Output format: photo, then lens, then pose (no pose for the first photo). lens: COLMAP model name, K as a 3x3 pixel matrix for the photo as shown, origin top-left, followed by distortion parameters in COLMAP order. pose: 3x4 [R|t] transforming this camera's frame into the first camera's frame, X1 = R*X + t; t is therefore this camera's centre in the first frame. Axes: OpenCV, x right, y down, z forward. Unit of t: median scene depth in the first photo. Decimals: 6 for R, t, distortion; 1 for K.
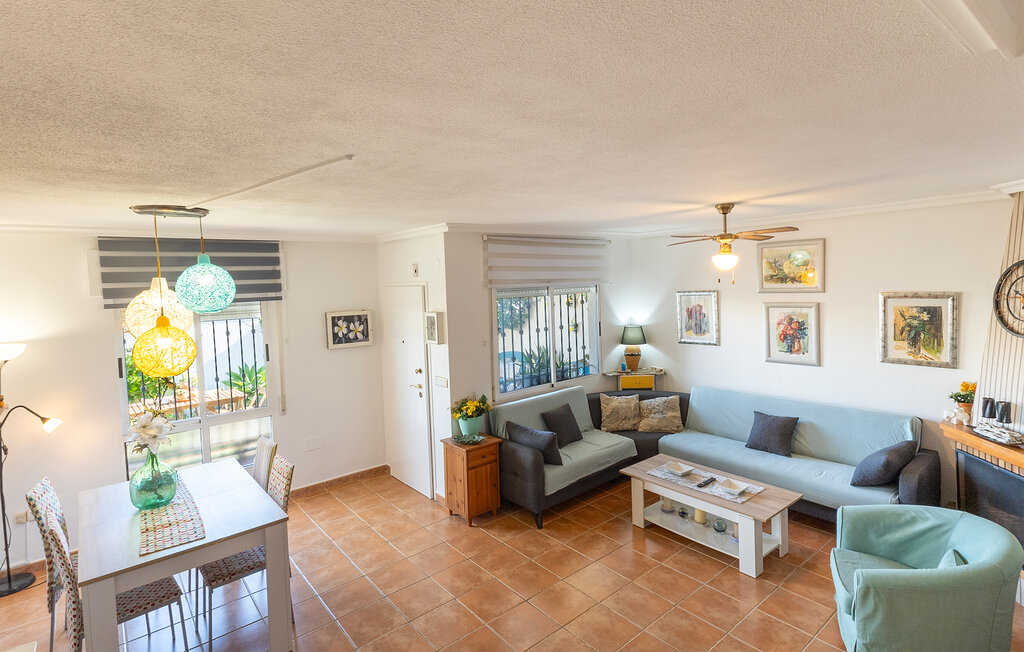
lens RADIAL K [[502.0, 0, 513.0], [0, 502.0, 307.1], [0, 0, 1]] dist [0.025397, -0.000959]
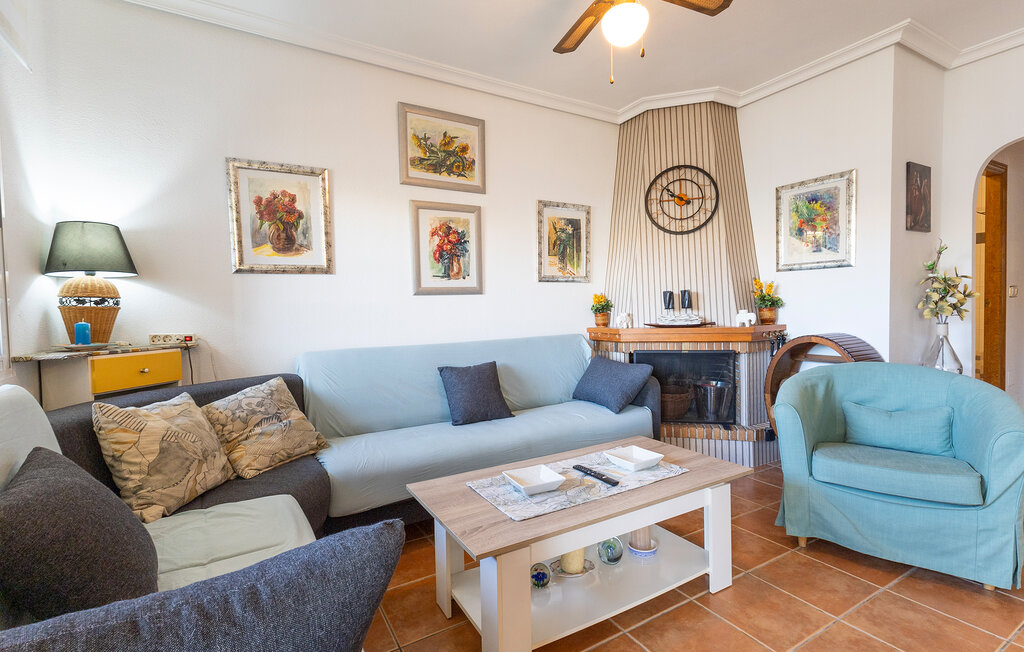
lens RADIAL K [[473.6, 0, 511.5], [0, 473.6, 321.1], [0, 0, 1]] dist [0.031029, -0.000500]
pose [[0.156608, 0.007209, 0.987634, -0.073267], [0.064674, 0.997752, -0.017538, 0.174029], [-0.985541, 0.066621, 0.155790, 0.863051]]
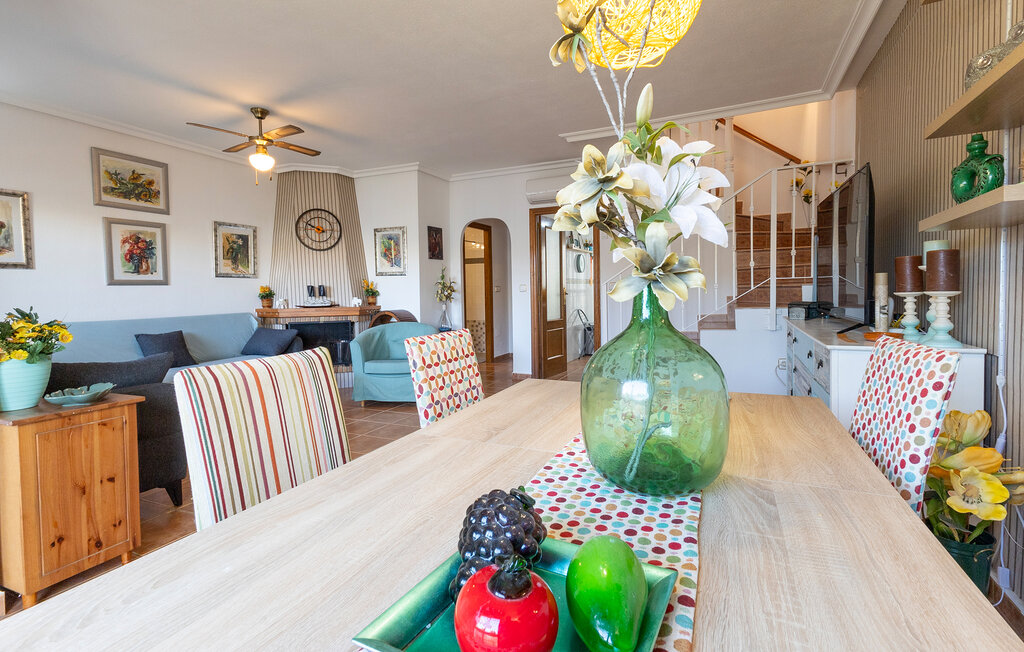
lens RADIAL K [[477.7, 0, 520.6], [0, 477.7, 311.2], [0, 0, 1]] dist [0.032735, -0.010580]
pose [[-0.445311, 0.005251, 0.895361, -0.632469], [0.073247, 0.996845, 0.030584, 0.197131], [-0.892375, 0.079202, -0.444290, 0.807173]]
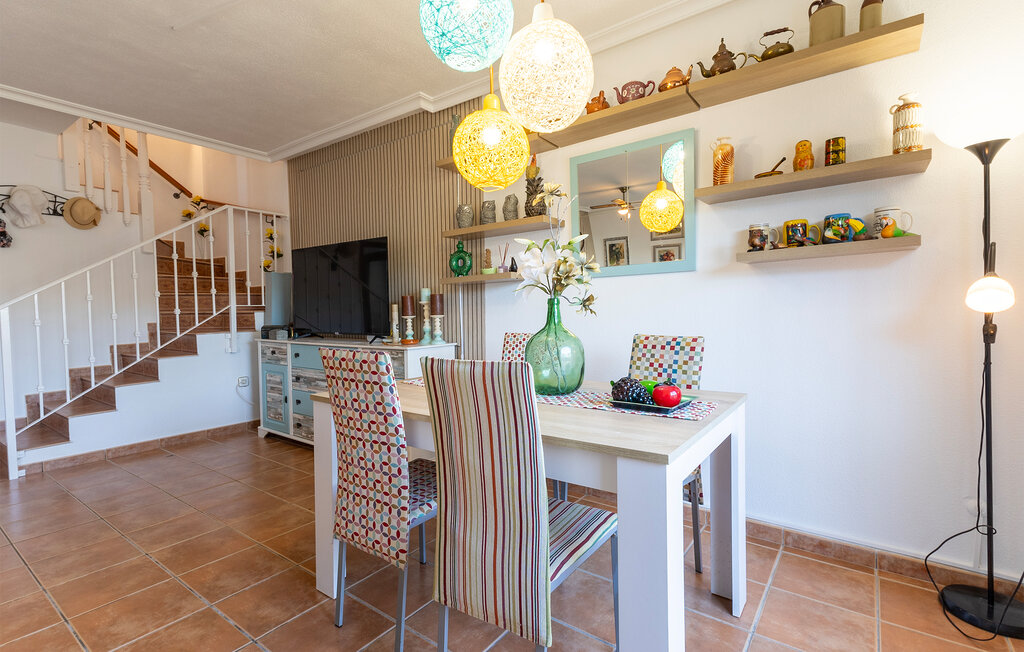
lens RADIAL K [[473.6, 0, 511.5], [0, 473.6, 321.1], [0, 0, 1]] dist [0.031029, -0.000500]
pose [[-0.969221, 0.050553, -0.240945, -0.372884], [0.032981, 0.996530, 0.076416, 0.174986], [0.243972, 0.066117, -0.967526, 1.062460]]
